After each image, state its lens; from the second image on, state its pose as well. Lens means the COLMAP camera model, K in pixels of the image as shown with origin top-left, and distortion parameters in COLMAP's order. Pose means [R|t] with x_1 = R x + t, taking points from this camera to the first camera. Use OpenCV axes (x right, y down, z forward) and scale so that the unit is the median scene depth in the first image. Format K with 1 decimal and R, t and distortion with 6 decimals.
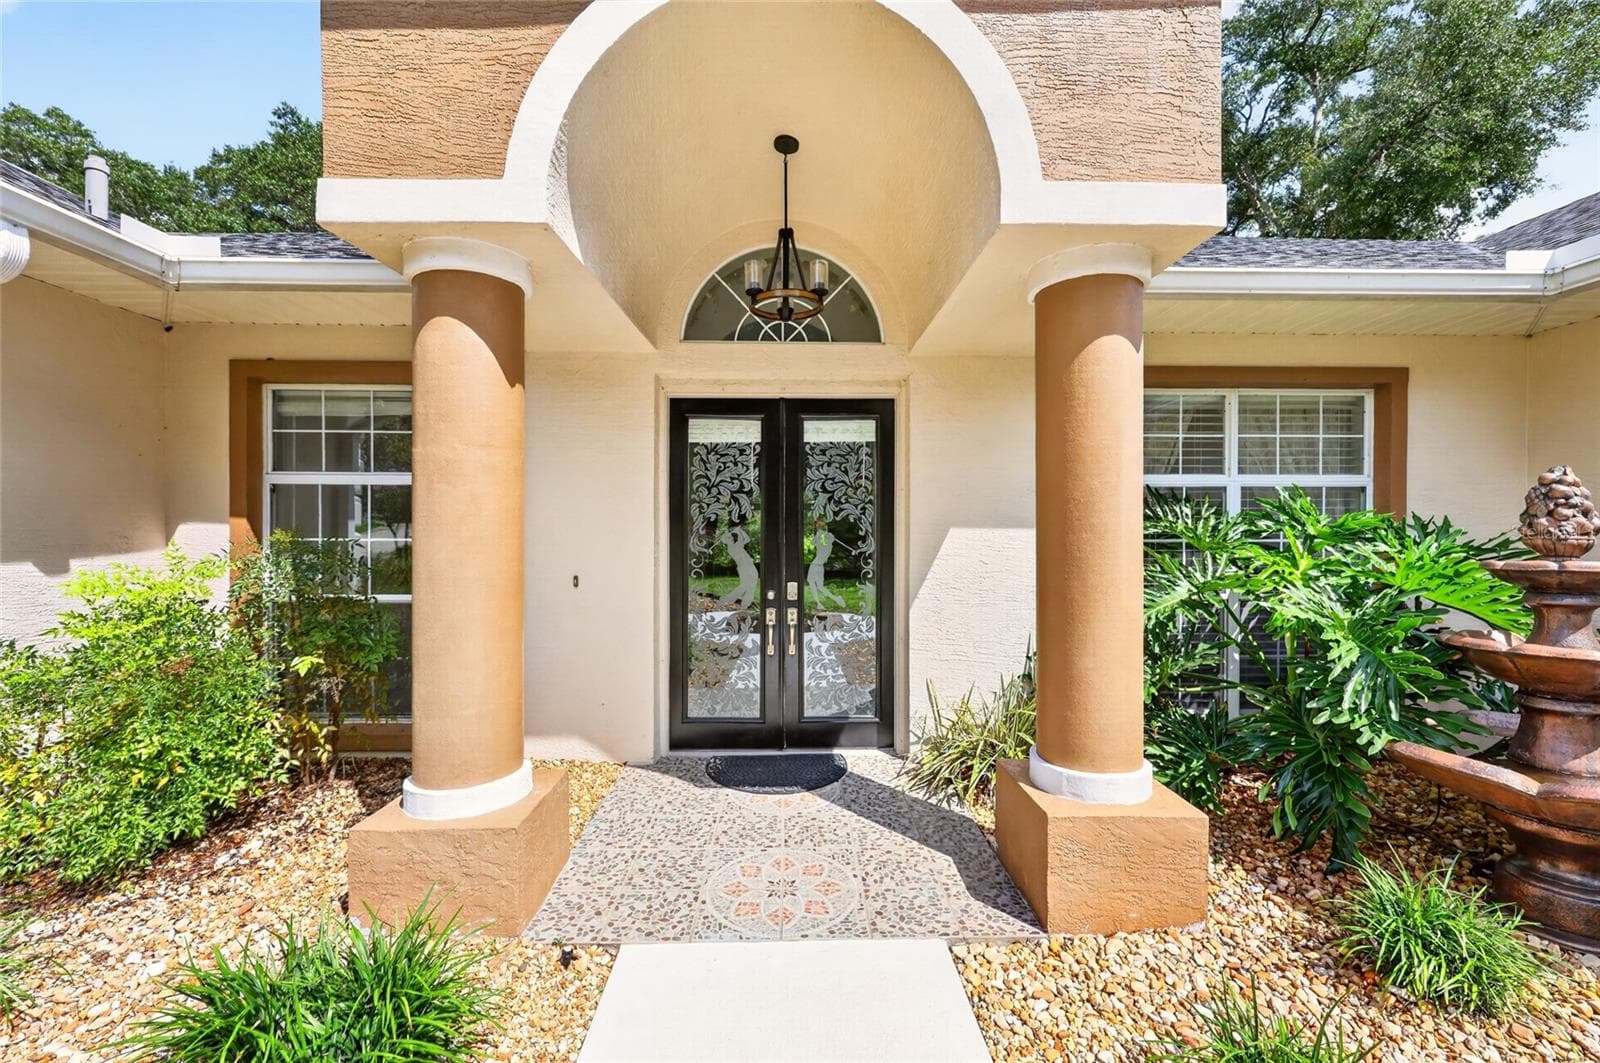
lens RADIAL K [[617.8, 0, 800.0], [0, 617.8, 531.5], [0, 0, 1]] dist [0.001707, 0.000388]
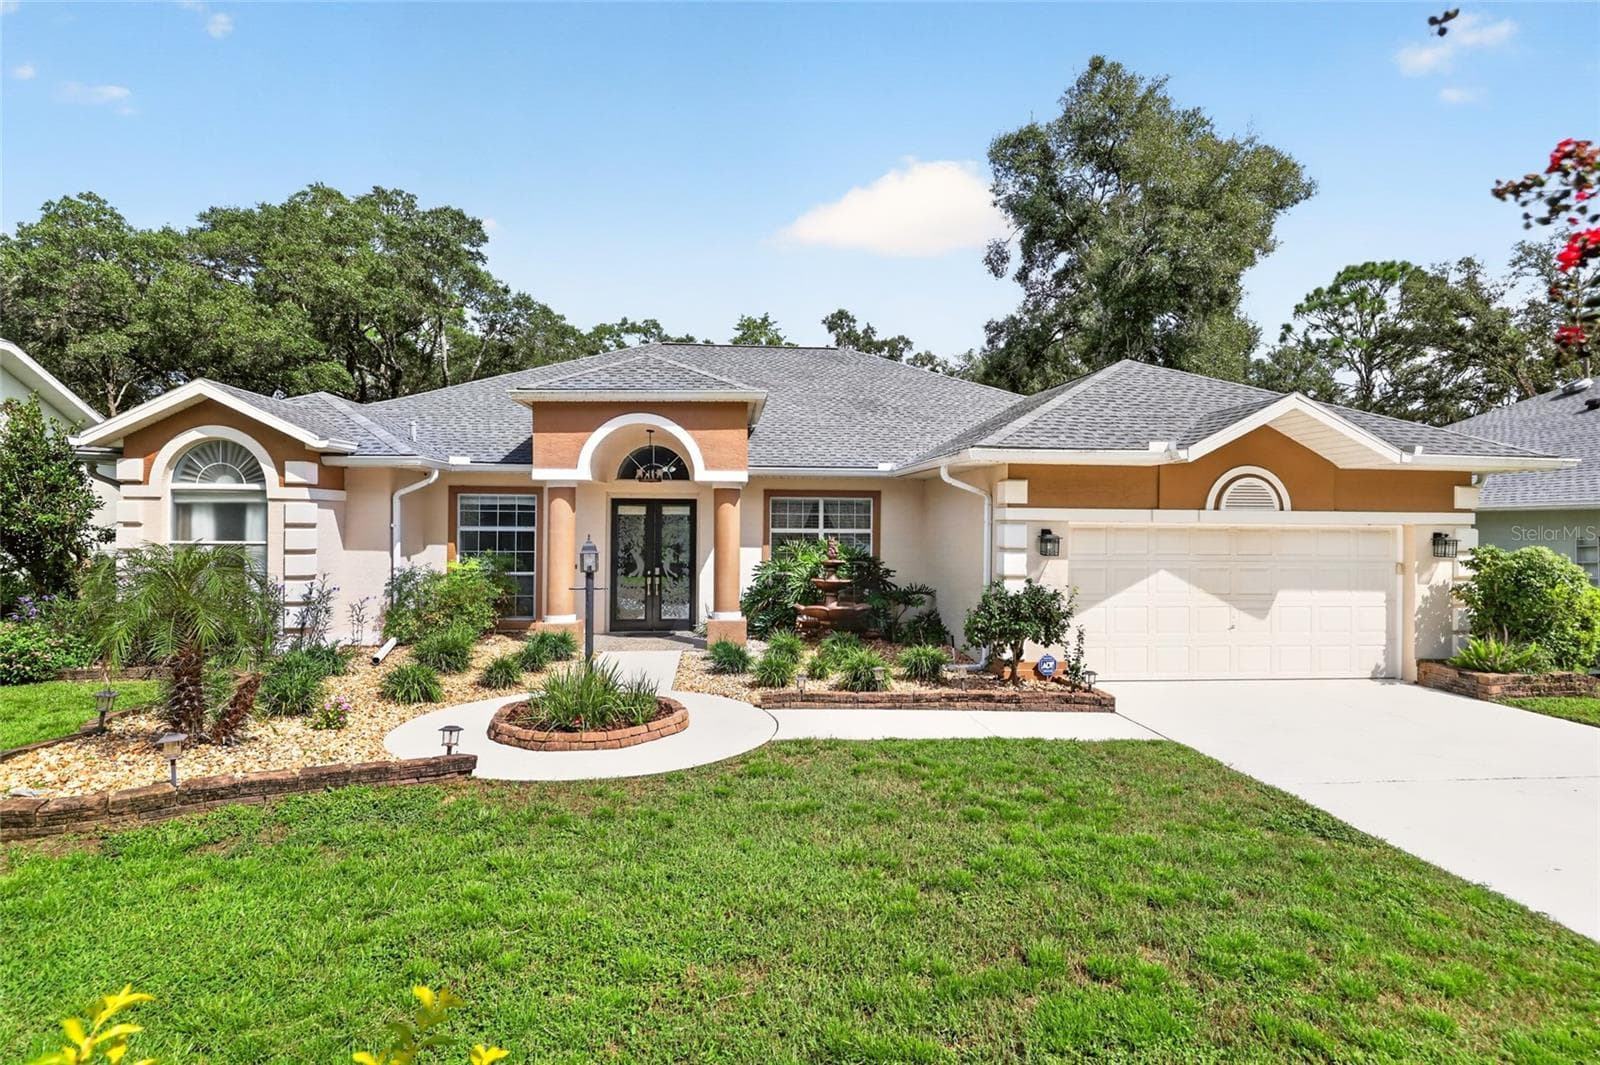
lens RADIAL K [[694.9, 0, 796.6], [0, 694.9, 508.9], [0, 0, 1]] dist [-0.003029, -0.000155]
pose [[0.996248, 0.007498, 0.086221, 0.324325], [-0.004197, 0.999253, -0.038405, -0.058704], [-0.086445, 0.037899, 0.995536, -2.028244]]
